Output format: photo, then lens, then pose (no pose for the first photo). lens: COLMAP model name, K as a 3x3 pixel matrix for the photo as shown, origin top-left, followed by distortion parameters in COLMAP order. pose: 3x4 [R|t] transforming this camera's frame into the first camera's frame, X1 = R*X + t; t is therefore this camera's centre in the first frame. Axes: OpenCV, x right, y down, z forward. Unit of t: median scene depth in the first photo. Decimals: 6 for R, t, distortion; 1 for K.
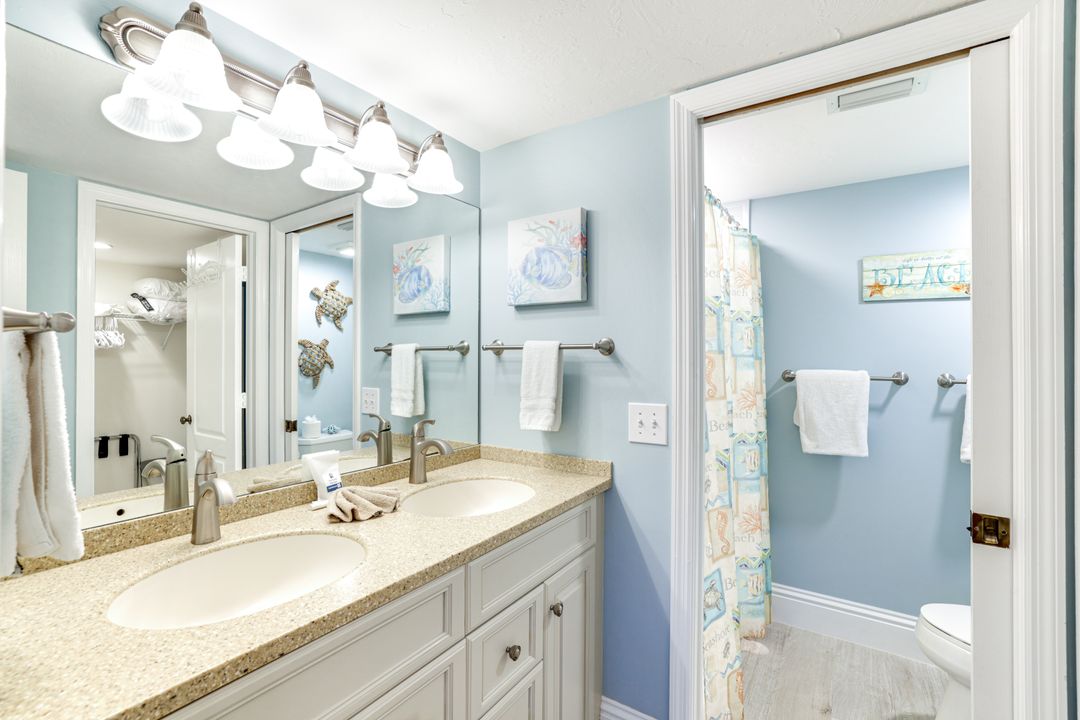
lens RADIAL K [[469.4, 0, 537.3], [0, 469.4, 352.8], [0, 0, 1]] dist [-0.054493, 0.023802]
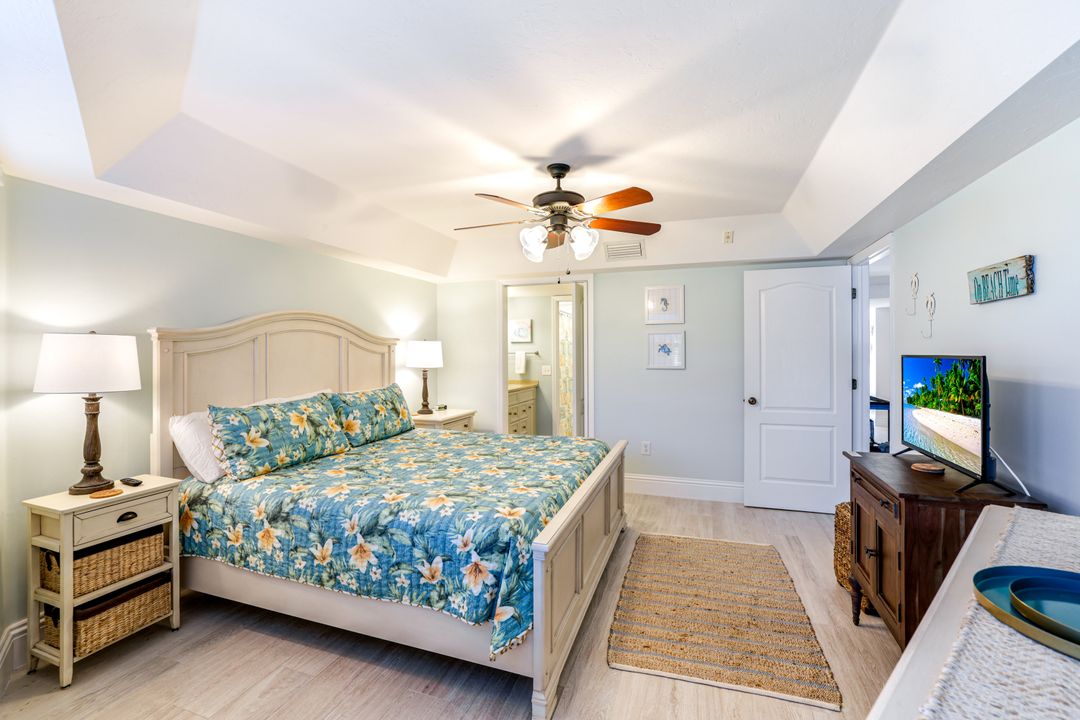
lens RADIAL K [[469.4, 0, 537.3], [0, 469.4, 352.8], [0, 0, 1]] dist [-0.054493, 0.023802]
pose [[0.966934, -0.004856, 0.254981, -0.906949], [0.003520, 0.999978, 0.005695, -0.037166], [-0.255003, -0.004609, 0.966929, -3.023585]]
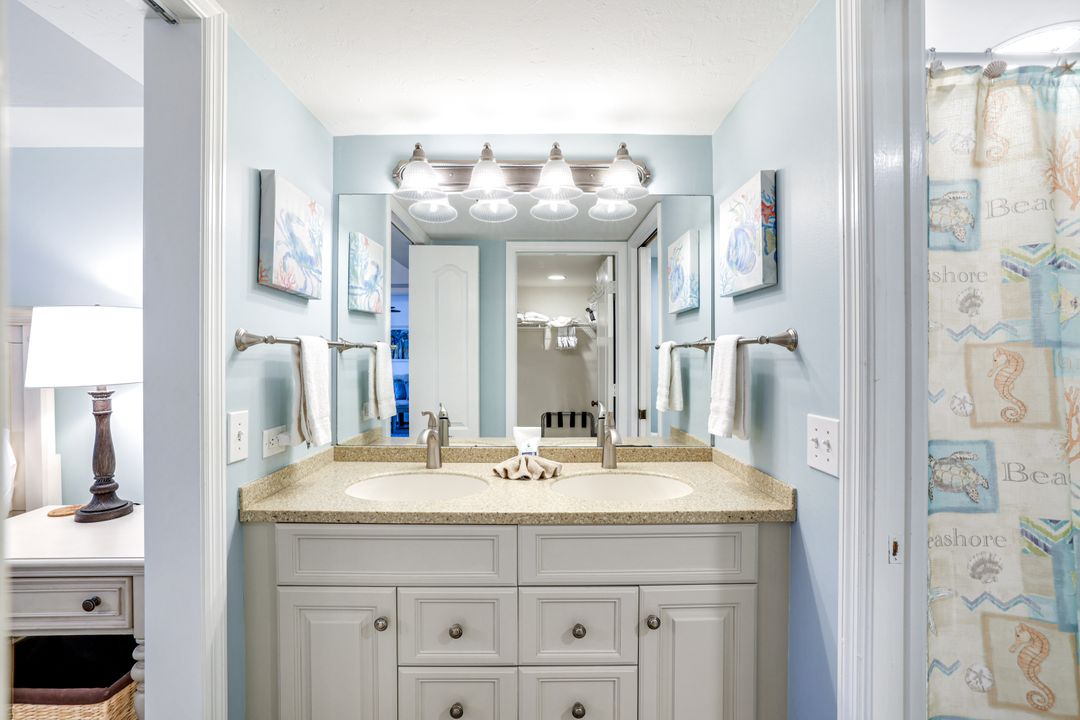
lens RADIAL K [[469.4, 0, 537.3], [0, 469.4, 352.8], [0, 0, 1]] dist [-0.054493, 0.023802]
pose [[0.589439, -0.004915, -0.807798, 0.514339], [0.007848, 0.999969, -0.000358, 0.005310], [0.807775, -0.006129, 0.589459, 0.202018]]
